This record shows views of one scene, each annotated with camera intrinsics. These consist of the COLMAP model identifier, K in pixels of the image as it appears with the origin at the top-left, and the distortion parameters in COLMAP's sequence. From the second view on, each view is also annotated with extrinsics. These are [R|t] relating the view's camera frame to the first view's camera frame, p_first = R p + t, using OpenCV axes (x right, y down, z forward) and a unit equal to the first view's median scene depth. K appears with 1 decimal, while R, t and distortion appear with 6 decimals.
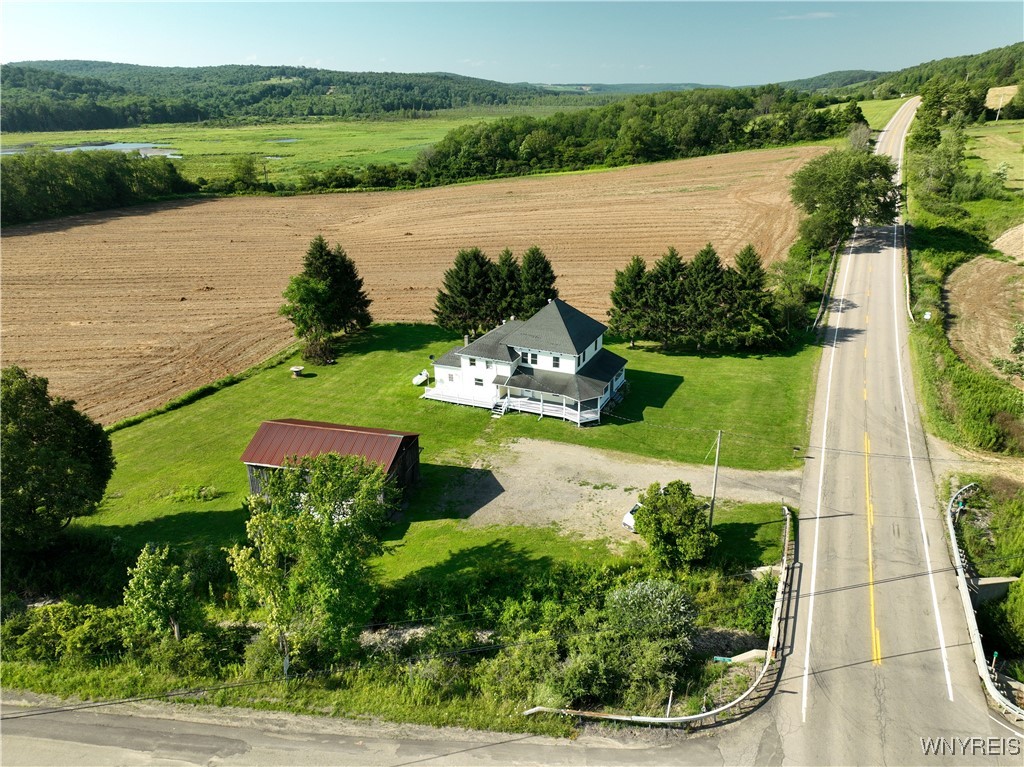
lens RADIAL K [[719.6, 0, 516.3], [0, 719.6, 378.7], [0, 0, 1]] dist [-0.000444, 0.022953]
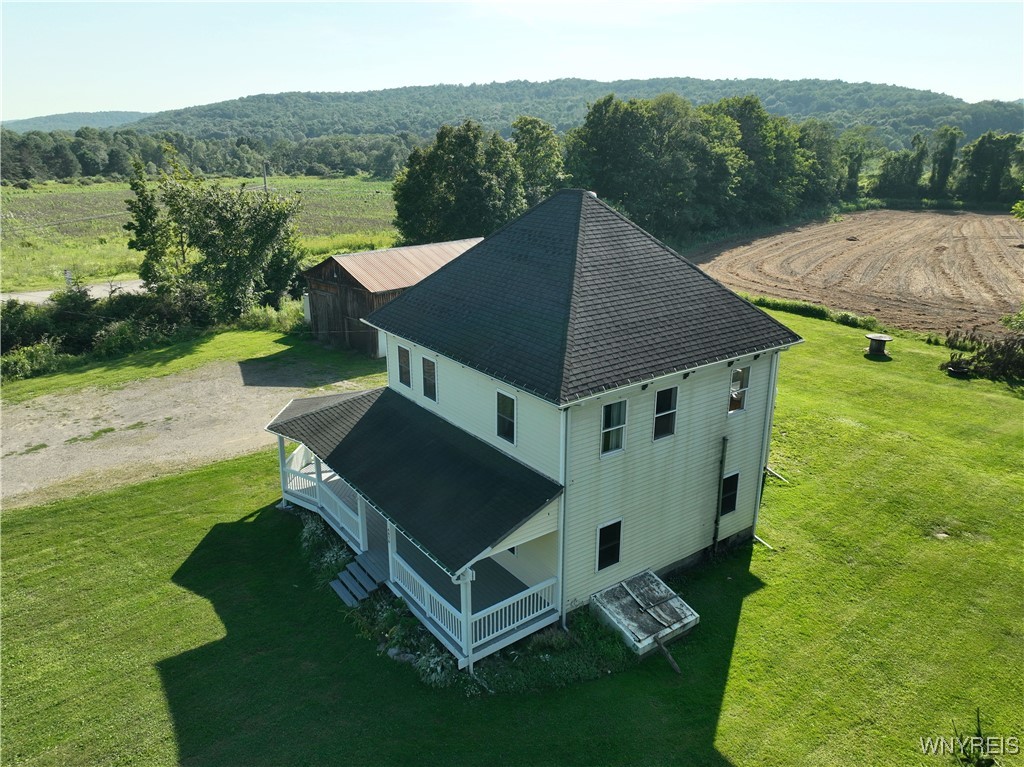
lens RADIAL K [[719.6, 0, 516.3], [0, 719.6, 378.7], [0, 0, 1]] dist [-0.000444, 0.022953]
pose [[-0.494431, 0.274955, -0.824584, 0.250637], [-0.317177, 0.826168, 0.465667, -0.140324], [0.809282, 0.491779, -0.321273, 0.906082]]
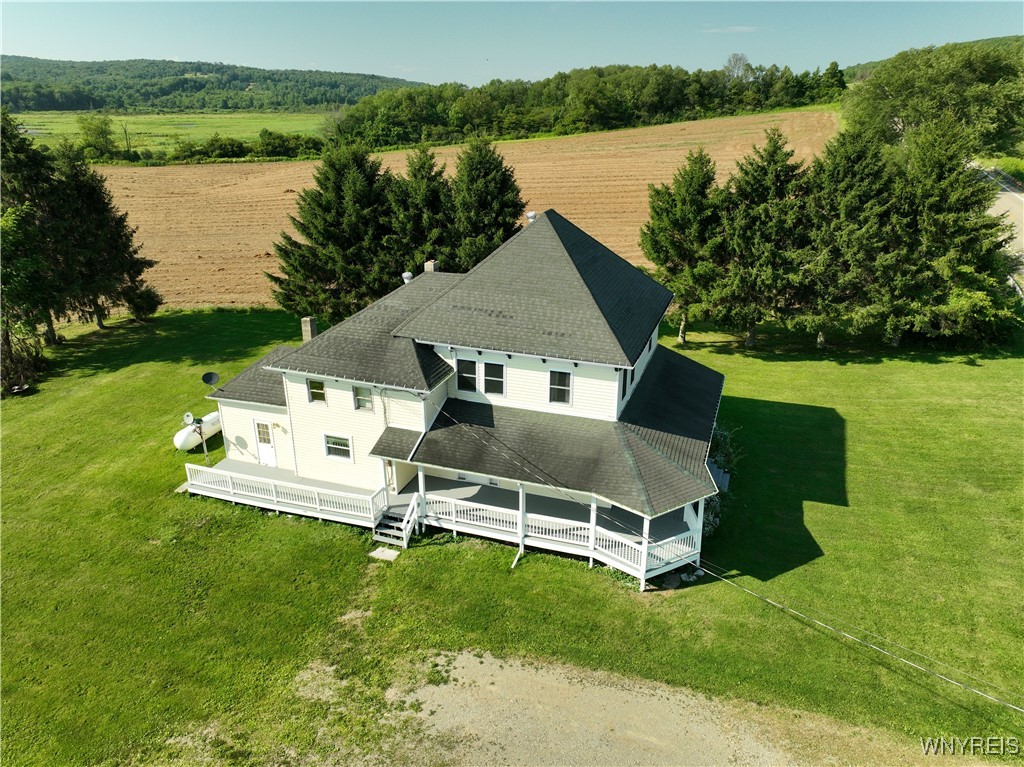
lens RADIAL K [[719.6, 0, 516.3], [0, 719.6, 378.7], [0, 0, 1]] dist [-0.000444, 0.022953]
pose [[0.995977, -0.021913, 0.086892, 0.004358], [0.022681, 0.999712, -0.007860, -0.019599], [-0.086695, 0.009799, 0.996187, 0.526426]]
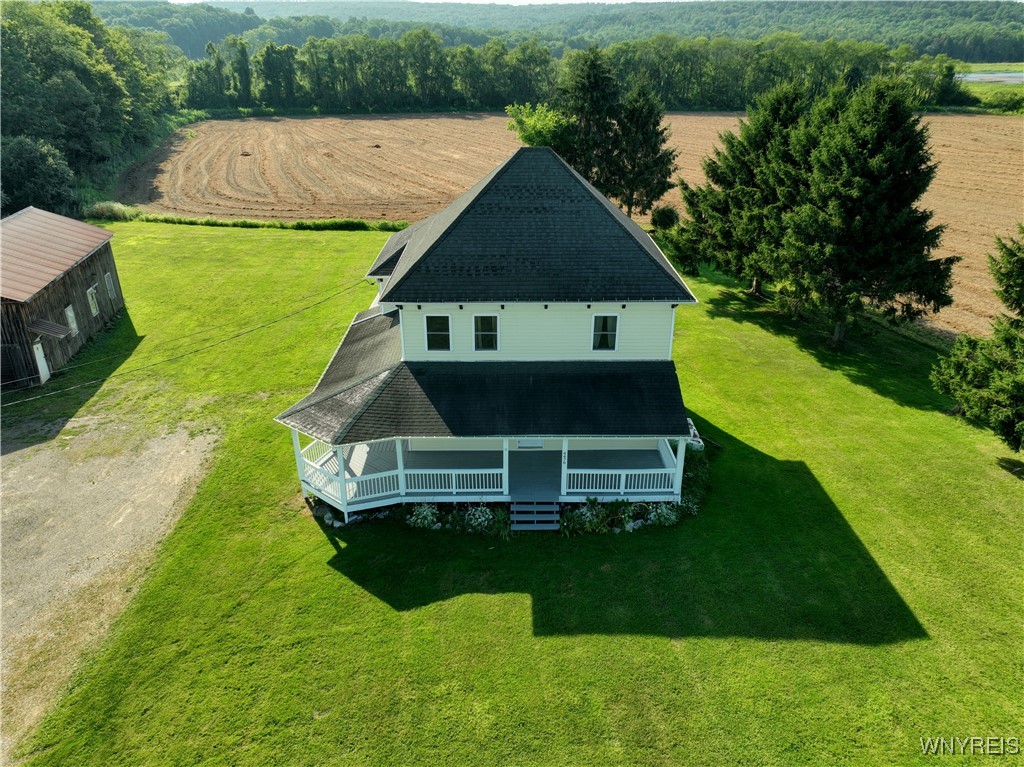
lens RADIAL K [[719.6, 0, 516.3], [0, 719.6, 378.7], [0, 0, 1]] dist [-0.000444, 0.022953]
pose [[0.419966, 0.387639, -0.820588, 0.295480], [-0.338942, 0.905757, 0.254406, -0.078831], [0.841871, 0.171290, 0.511774, 0.692134]]
